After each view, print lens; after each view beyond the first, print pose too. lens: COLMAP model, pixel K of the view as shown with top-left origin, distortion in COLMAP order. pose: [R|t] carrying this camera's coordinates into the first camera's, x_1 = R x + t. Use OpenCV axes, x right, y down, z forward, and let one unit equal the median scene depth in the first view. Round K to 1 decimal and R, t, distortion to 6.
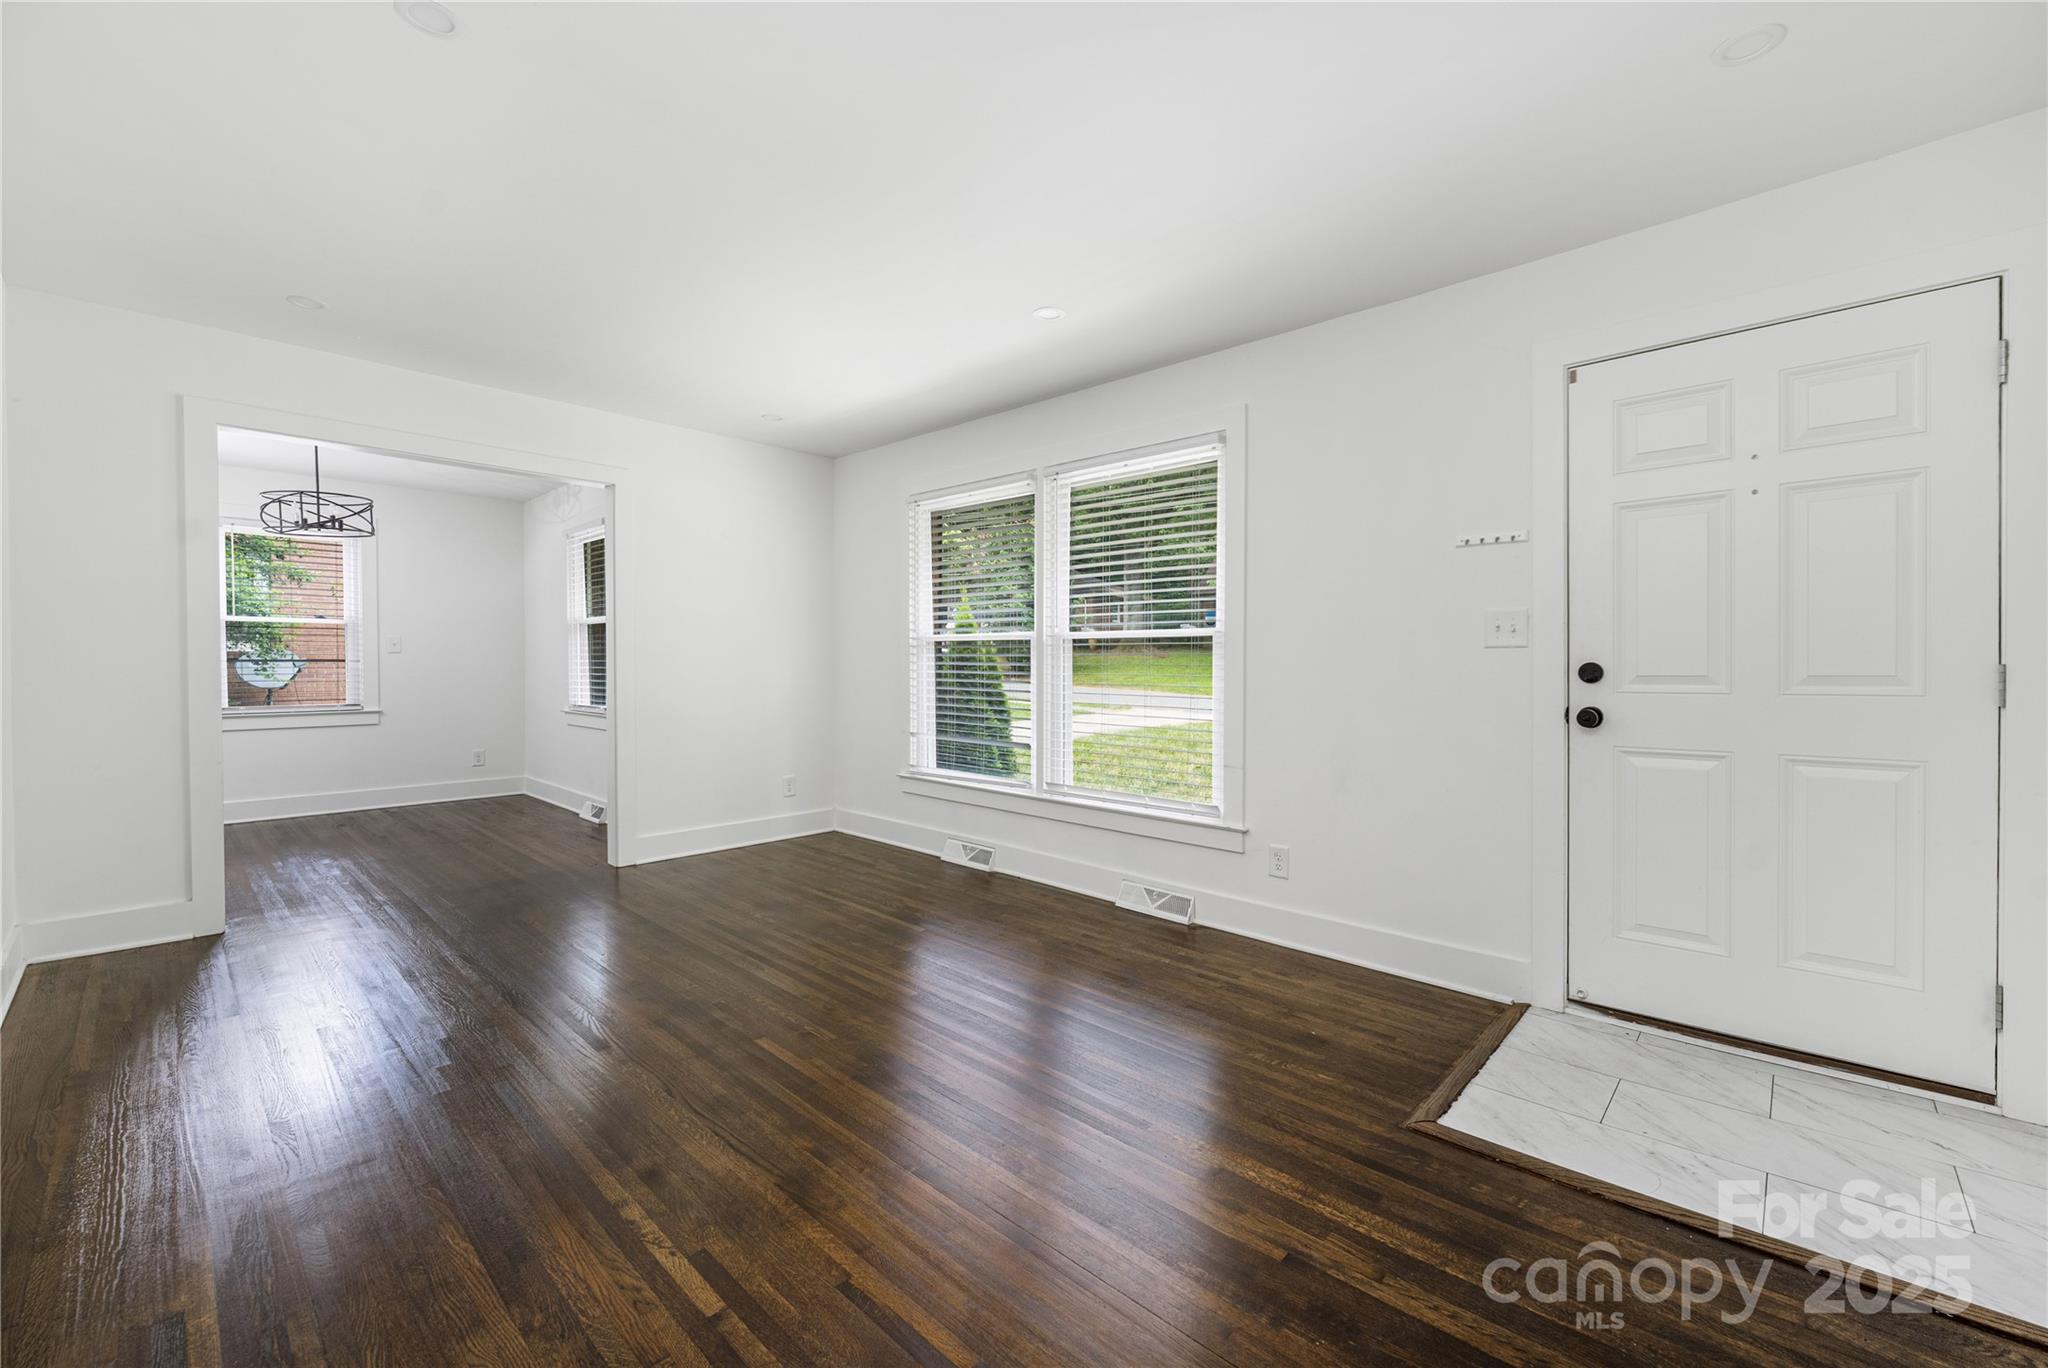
lens RADIAL K [[829.5, 0, 1026.8], [0, 829.5, 669.4], [0, 0, 1]] dist [-0.002351, 0.000009]
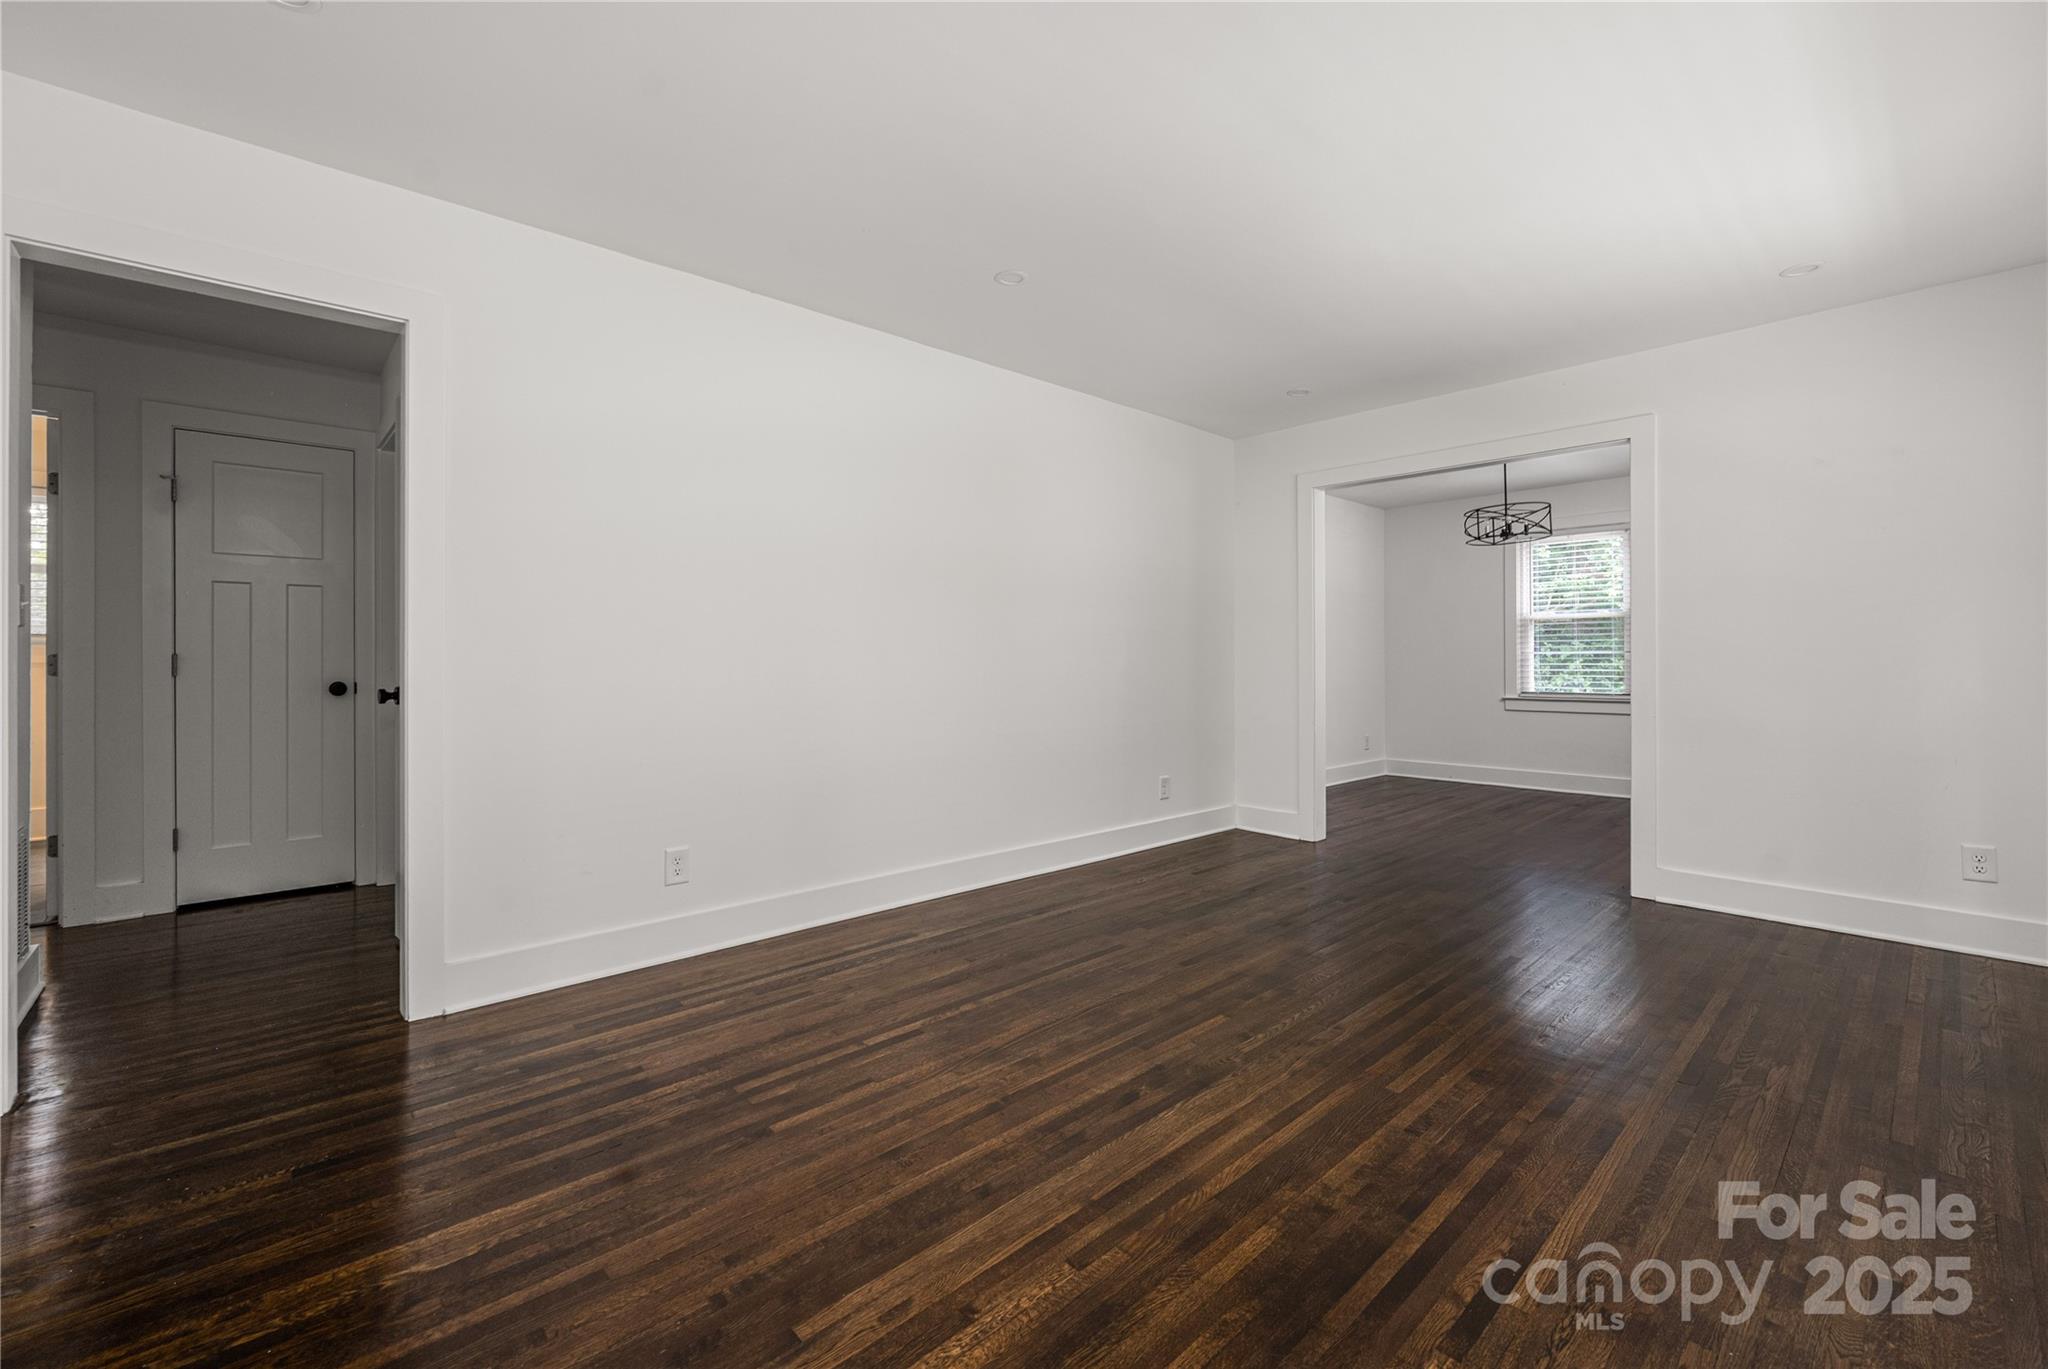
lens RADIAL K [[853.5, 0, 1016.1], [0, 853.5, 660.8], [0, 0, 1]] dist [-0.001815, -0.000104]
pose [[-0.080299, -0.001670, -0.996769, 0.779883], [-0.002396, 0.999996, -0.001482, 0.009638], [0.996768, 0.002269, -0.080303, 0.862336]]
